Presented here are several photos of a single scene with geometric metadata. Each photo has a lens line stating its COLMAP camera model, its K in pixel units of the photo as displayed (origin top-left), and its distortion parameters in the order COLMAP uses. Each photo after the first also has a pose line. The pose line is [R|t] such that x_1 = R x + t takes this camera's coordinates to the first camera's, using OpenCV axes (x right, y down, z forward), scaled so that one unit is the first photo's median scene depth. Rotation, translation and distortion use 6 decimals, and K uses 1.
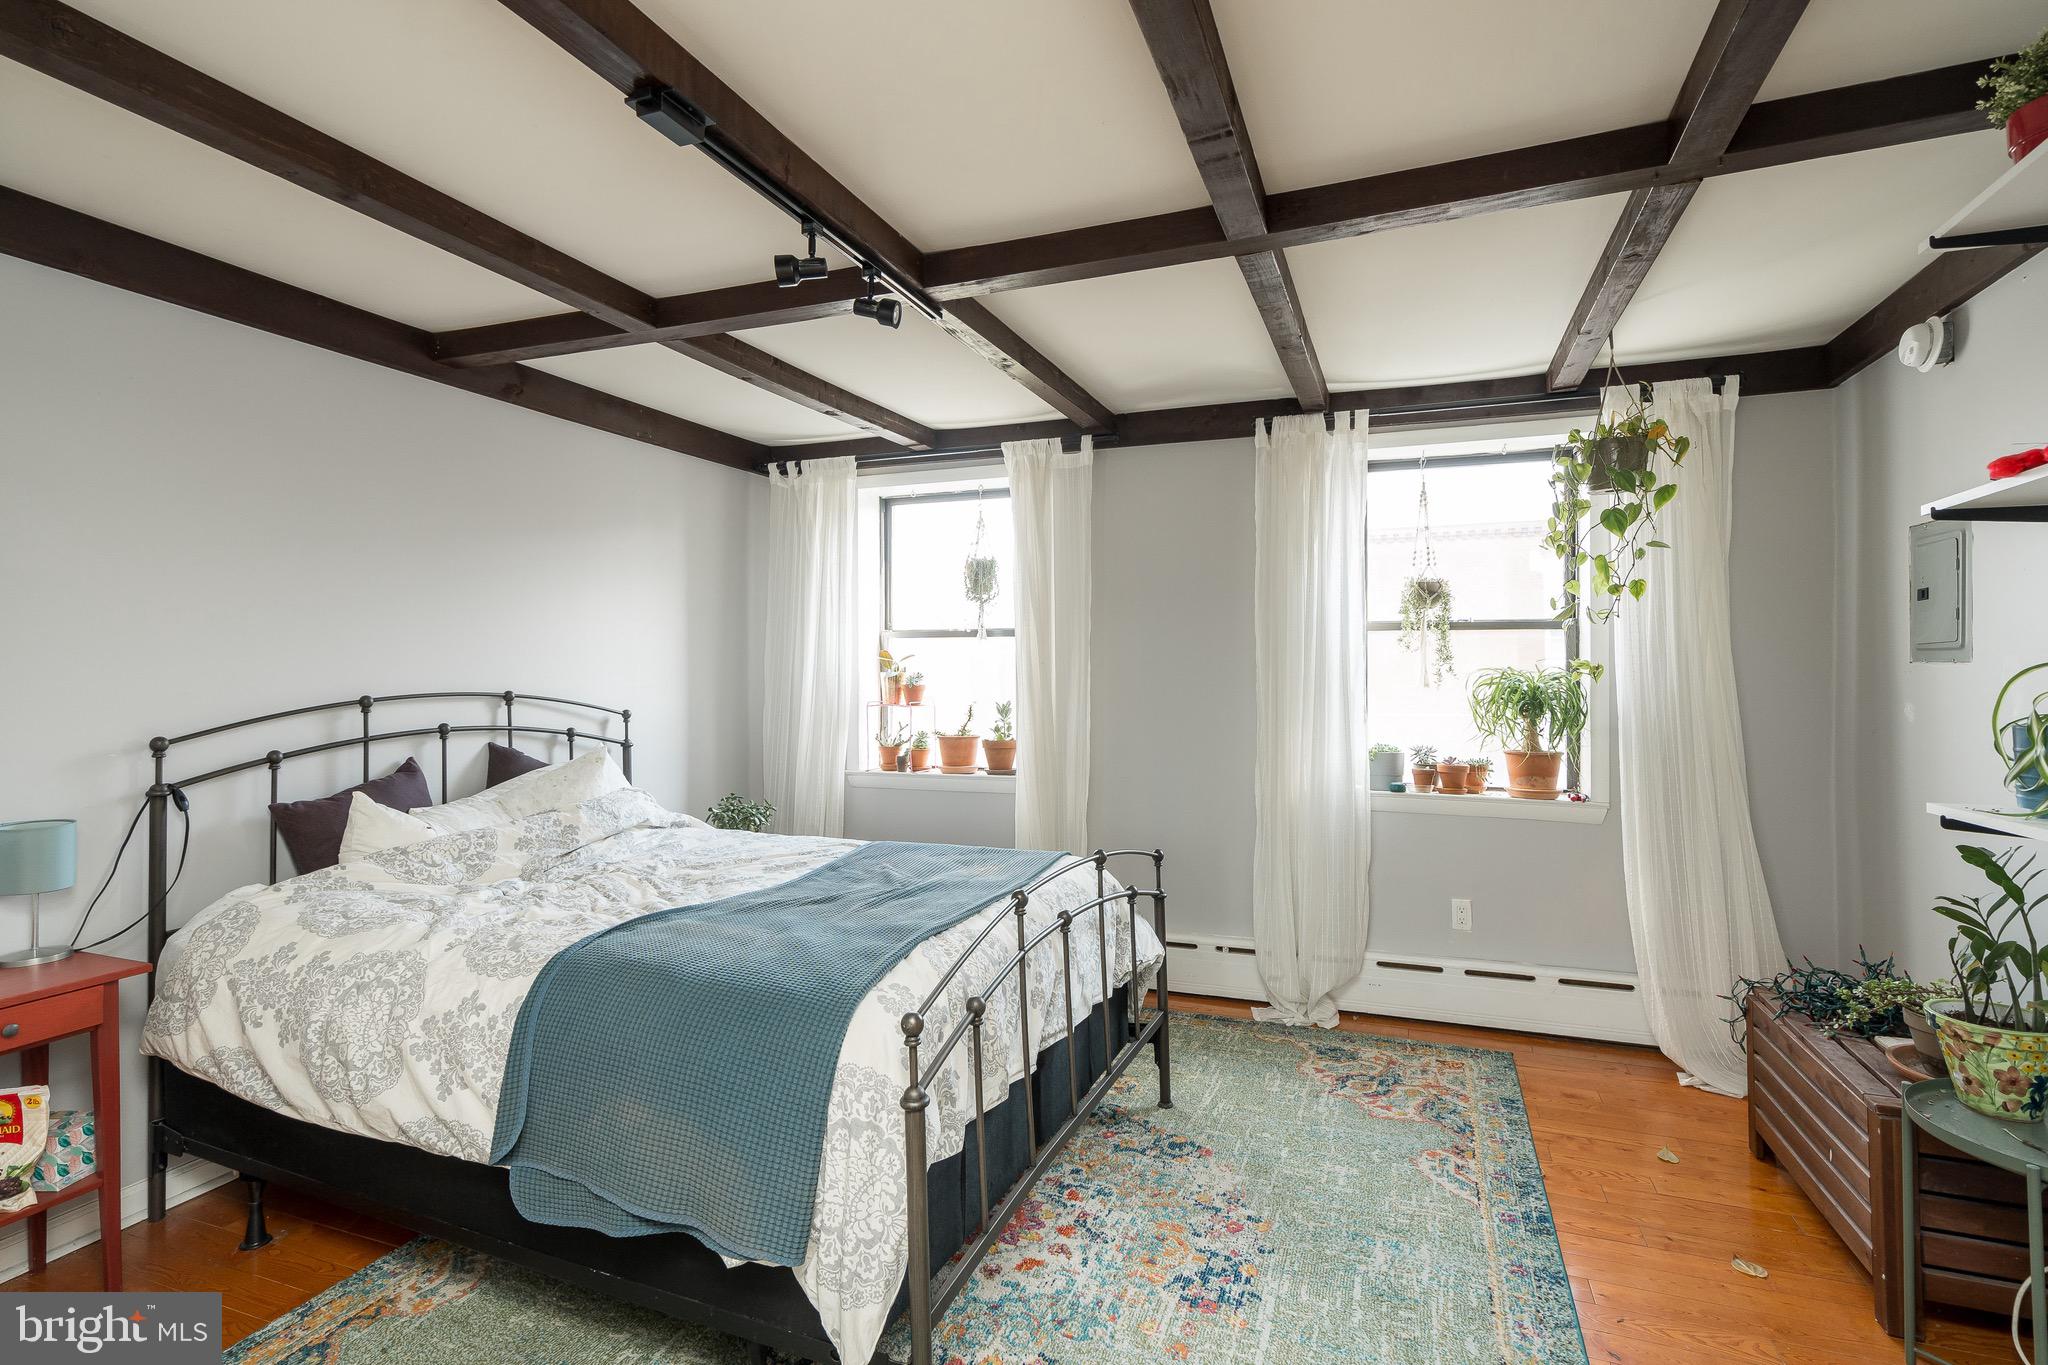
lens RADIAL K [[970.4, 0, 1024.6], [0, 970.4, 651.6], [0, 0, 1]] dist [-0.000984, 0.000193]
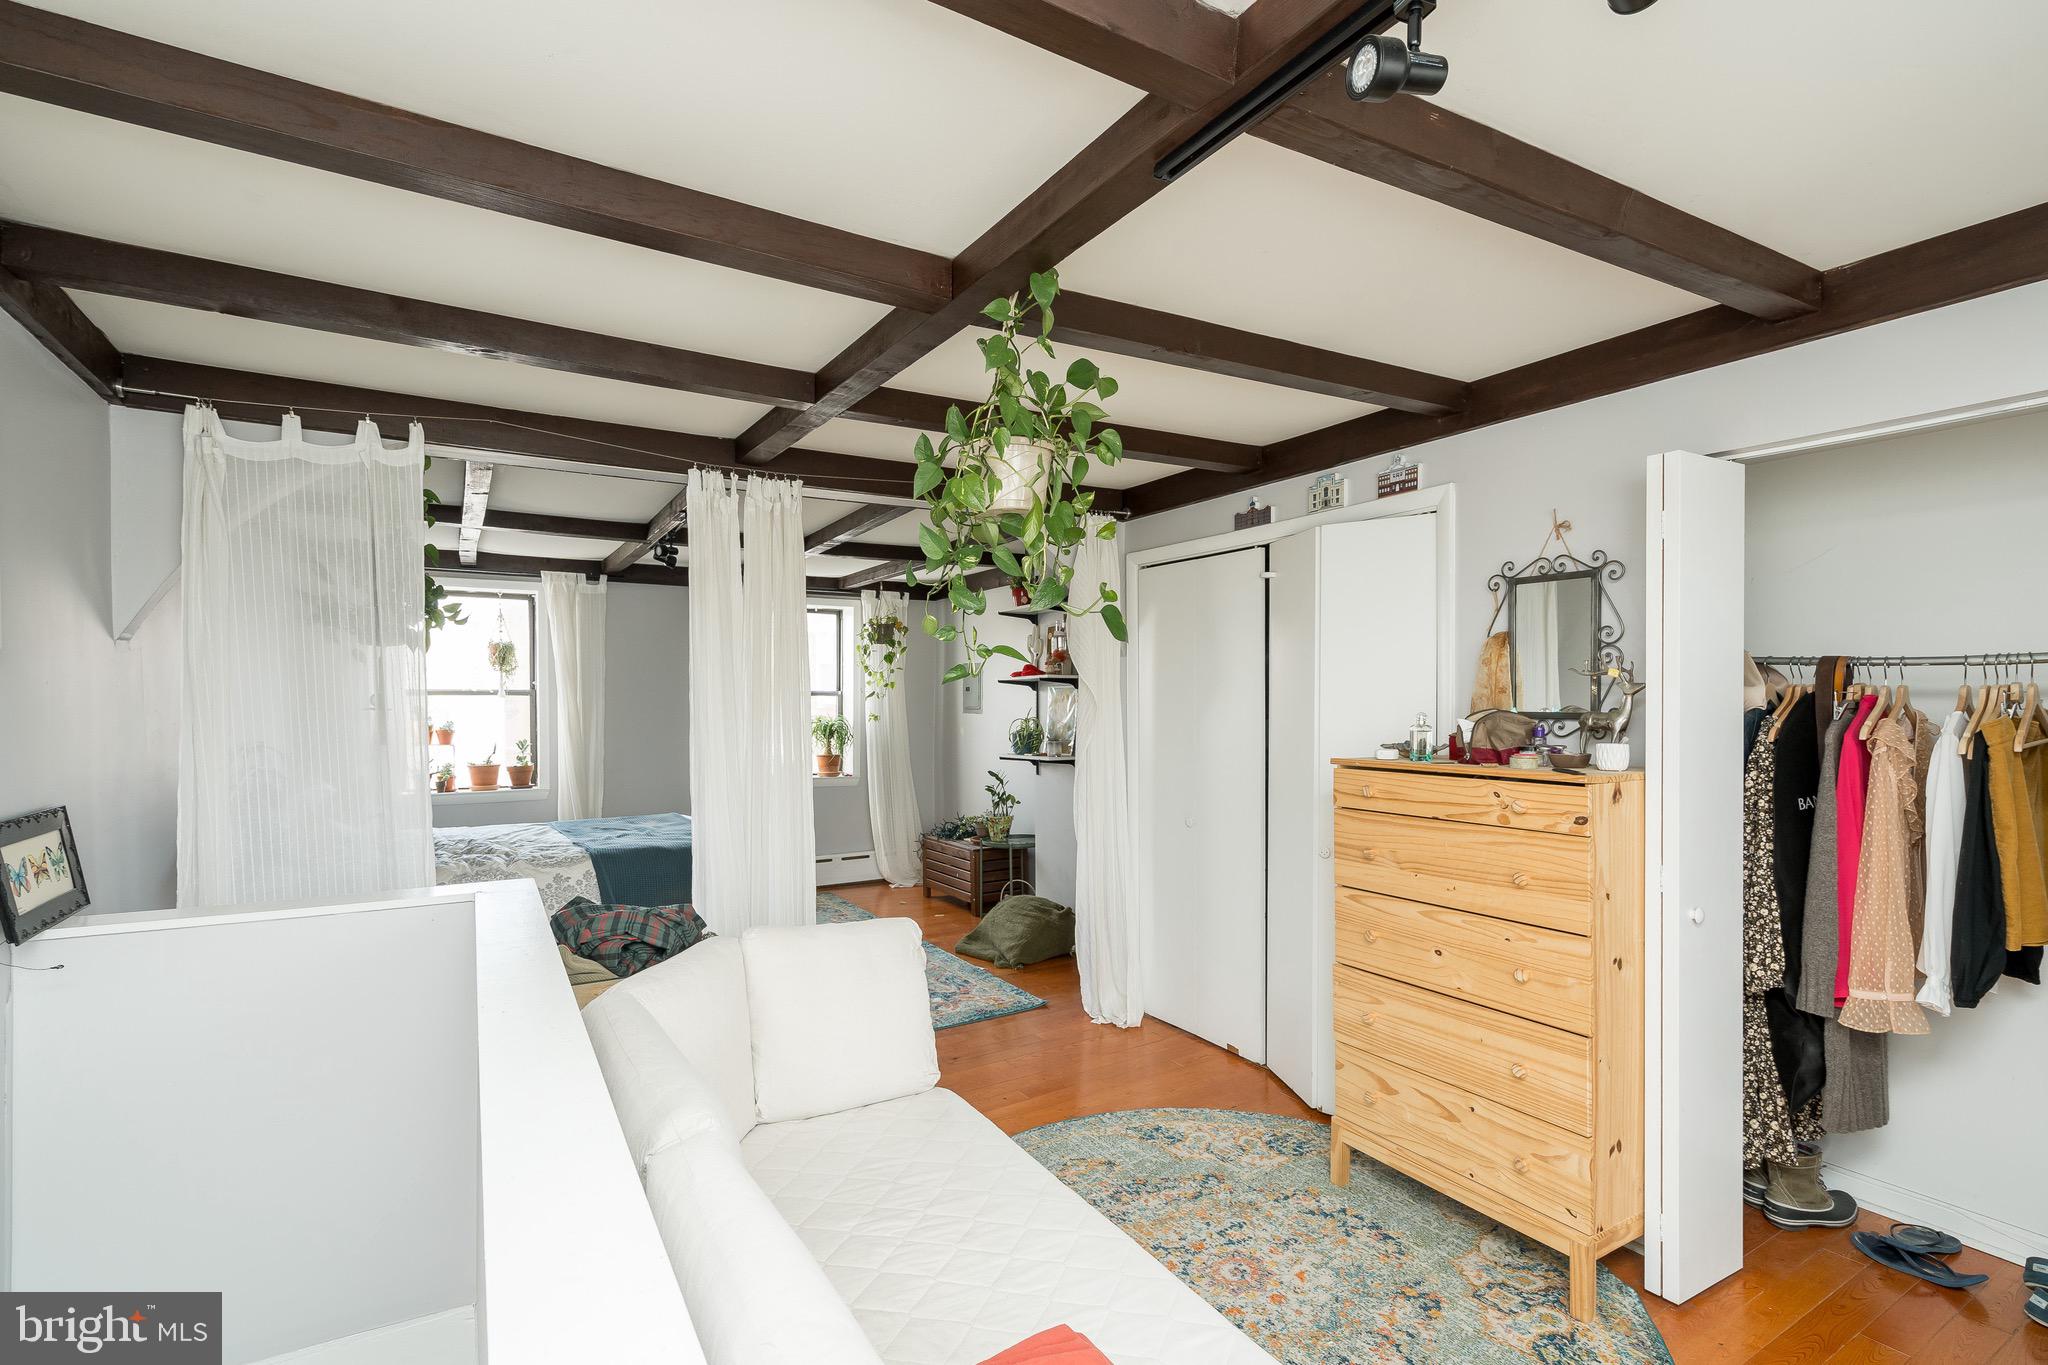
lens RADIAL K [[956.7, 0, 1024.0], [0, 956.7, 682.5], [0, 0, 1]] dist [-0.000207, 0.000037]
pose [[0.613507, 0.014891, 0.789549, -0.714261], [-0.015482, 0.999857, -0.006828, -0.038314], [-0.789538, -0.008035, 0.613649, -0.508760]]
